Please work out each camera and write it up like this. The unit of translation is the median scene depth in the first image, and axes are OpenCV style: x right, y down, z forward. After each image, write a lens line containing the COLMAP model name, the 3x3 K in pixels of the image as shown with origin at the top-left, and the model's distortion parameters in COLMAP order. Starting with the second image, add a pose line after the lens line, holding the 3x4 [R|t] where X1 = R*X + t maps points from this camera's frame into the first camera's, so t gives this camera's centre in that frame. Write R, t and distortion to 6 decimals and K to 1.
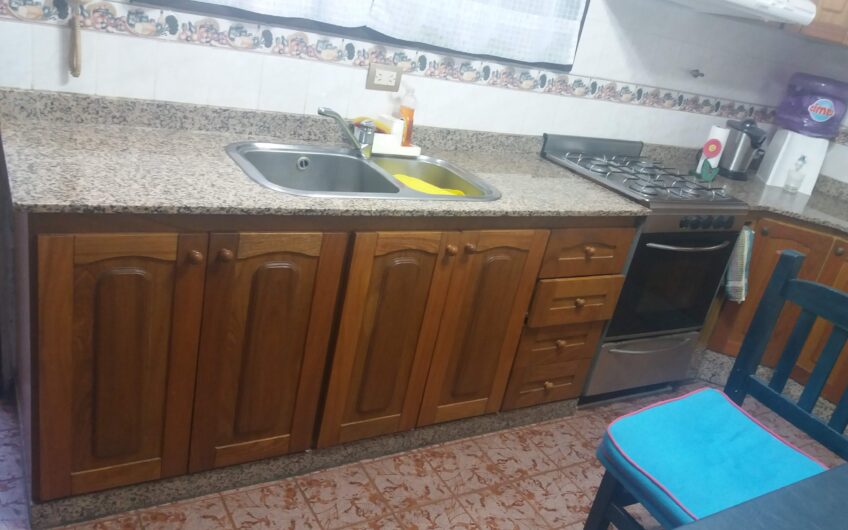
lens RADIAL K [[680.8, 0, 434.0], [0, 680.8, 266.1], [0, 0, 1]] dist [0.141122, -0.289237]
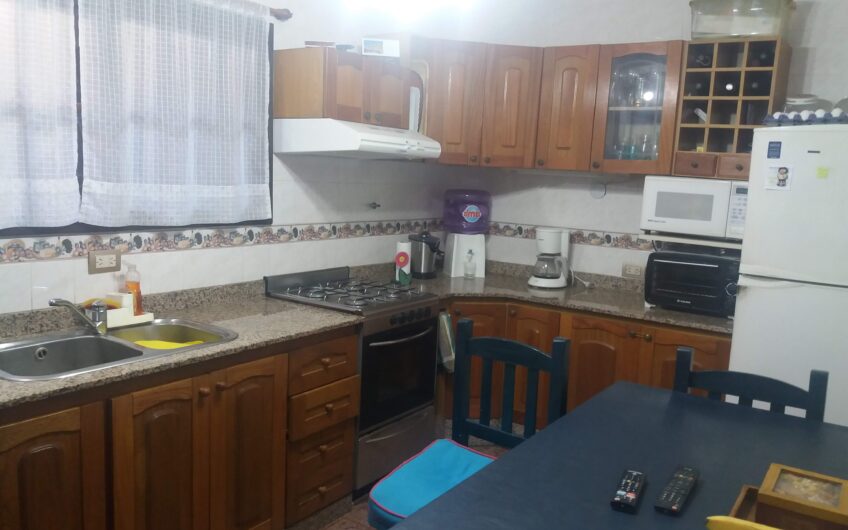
lens RADIAL K [[680.8, 0, 434.0], [0, 680.8, 266.1], [0, 0, 1]] dist [0.141122, -0.289237]
pose [[0.901179, -0.216470, 0.375522, -0.012909], [0.286756, 0.947419, -0.142018, 0.041659], [-0.325034, 0.235667, 0.915868, -0.181954]]
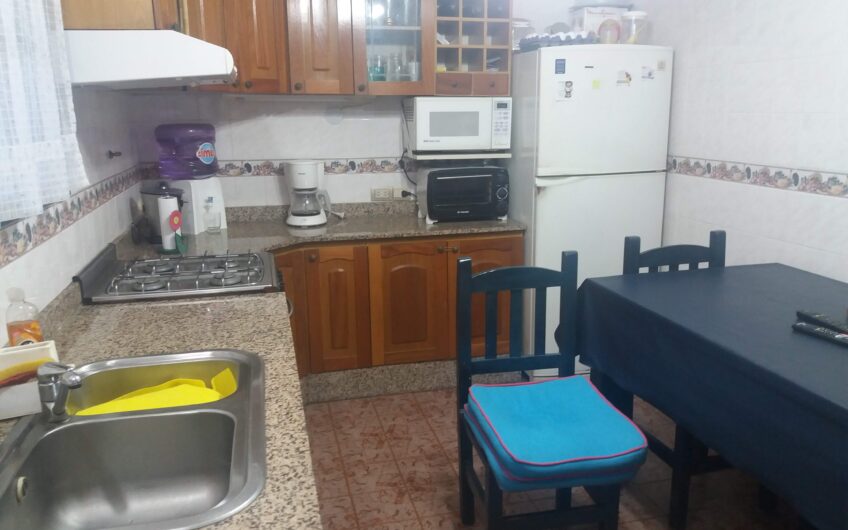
lens RADIAL K [[680.8, 0, 434.0], [0, 680.8, 266.1], [0, 0, 1]] dist [0.141122, -0.289237]
pose [[0.293811, -0.409636, 0.863640, -0.437731], [0.434526, 0.862003, 0.261034, -0.269147], [-0.851389, 0.298579, 0.431263, 0.392514]]
